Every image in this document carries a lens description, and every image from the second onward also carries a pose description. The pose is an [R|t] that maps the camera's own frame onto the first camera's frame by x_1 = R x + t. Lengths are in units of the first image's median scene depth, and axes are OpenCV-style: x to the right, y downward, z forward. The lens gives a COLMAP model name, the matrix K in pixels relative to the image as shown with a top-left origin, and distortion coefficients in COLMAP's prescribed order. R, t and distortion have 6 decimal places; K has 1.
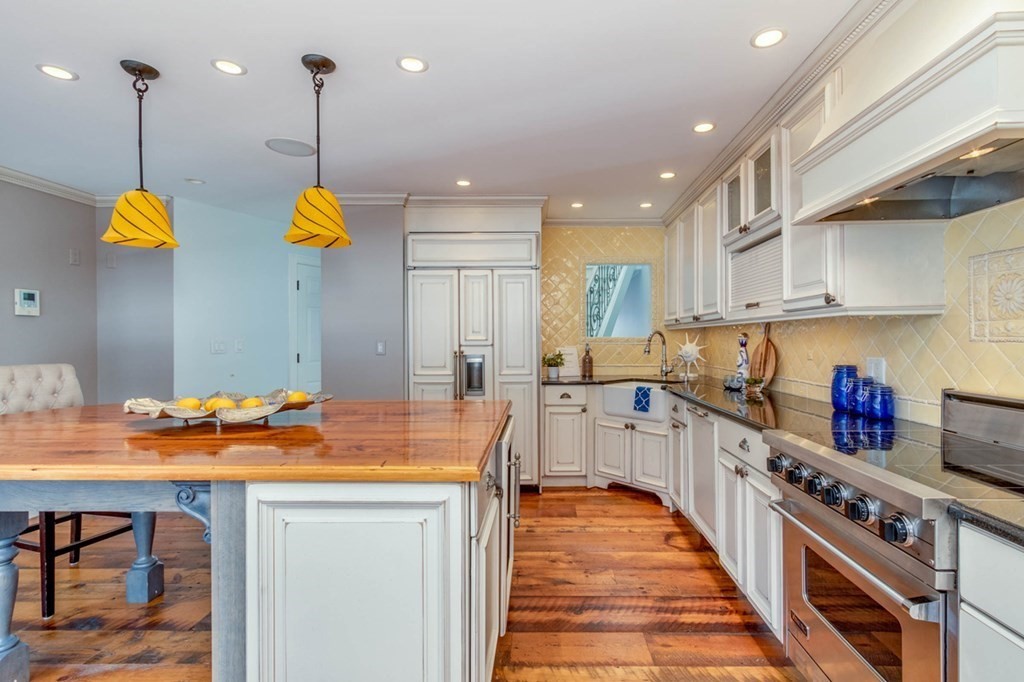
lens RADIAL K [[475.3, 0, 537.8], [0, 475.3, 344.0], [0, 0, 1]] dist [0.002452, -0.000154]
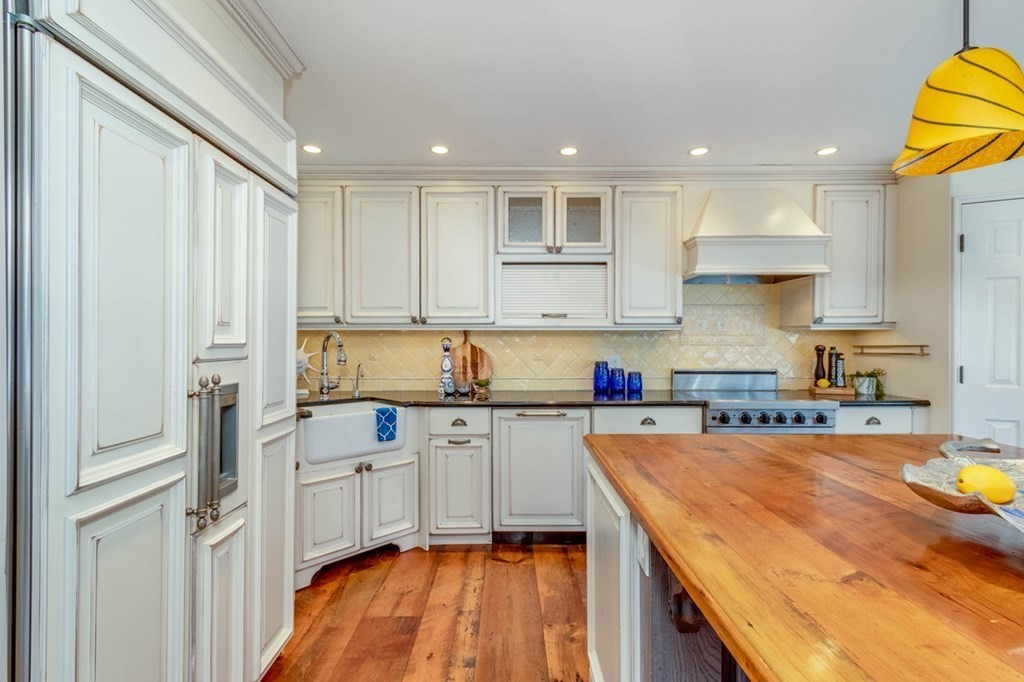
lens RADIAL K [[470.4, 0, 516.1], [0, 470.4, 346.3], [0, 0, 1]] dist [-0.001030, -0.000126]
pose [[-0.023004, -0.003316, 0.999730, -0.610933], [0.010268, 0.999941, 0.003553, -0.007765], [-0.999683, 0.010347, -0.022969, 0.953170]]
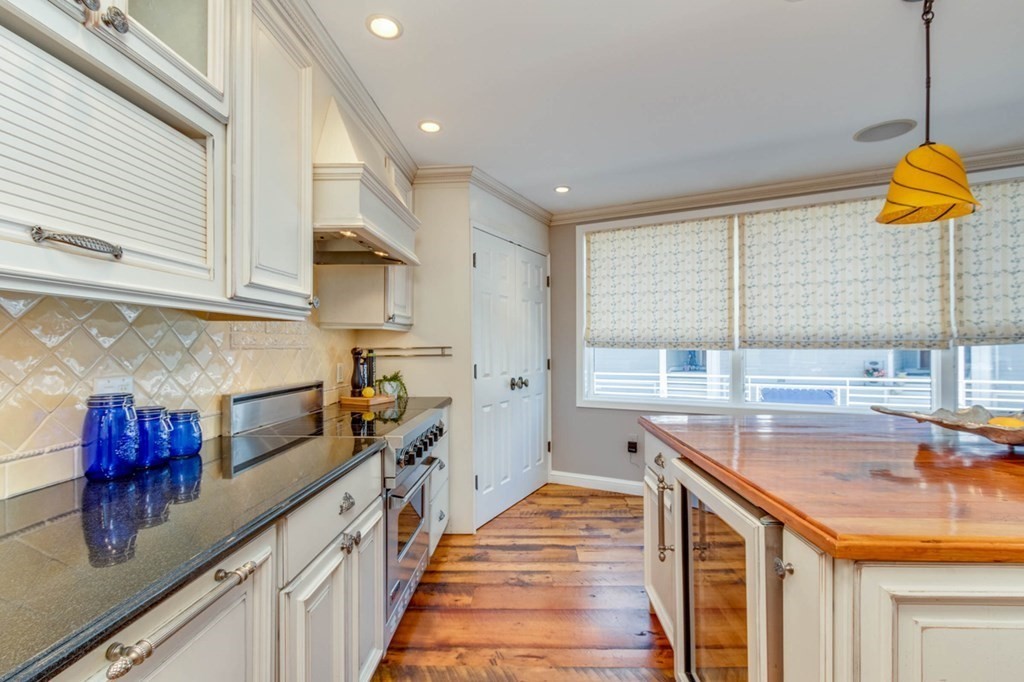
lens RADIAL K [[462.4, 0, 511.5], [0, 462.4, 343.8], [0, 0, 1]] dist [0.001697, -0.000323]
pose [[-0.999689, 0.007522, 0.023791, 0.121187], [0.007664, 0.999953, 0.005875, -0.009472], [-0.023746, 0.006056, -0.999700, 1.119497]]
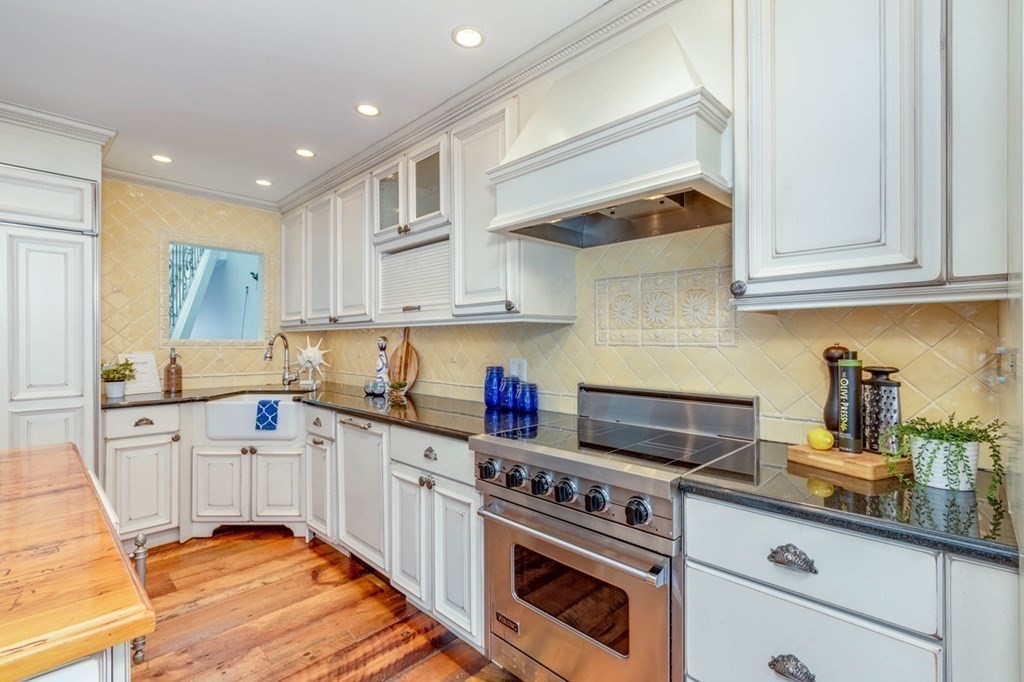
lens RADIAL K [[464.5, 0, 510.1], [0, 464.5, 343.7], [0, 0, 1]] dist [0.001412, -0.001626]
pose [[0.687384, 0.002810, 0.726289, -0.089733], [0.003543, 0.999968, -0.007222, -0.000759], [-0.726285, 0.007538, 0.687352, 0.164048]]
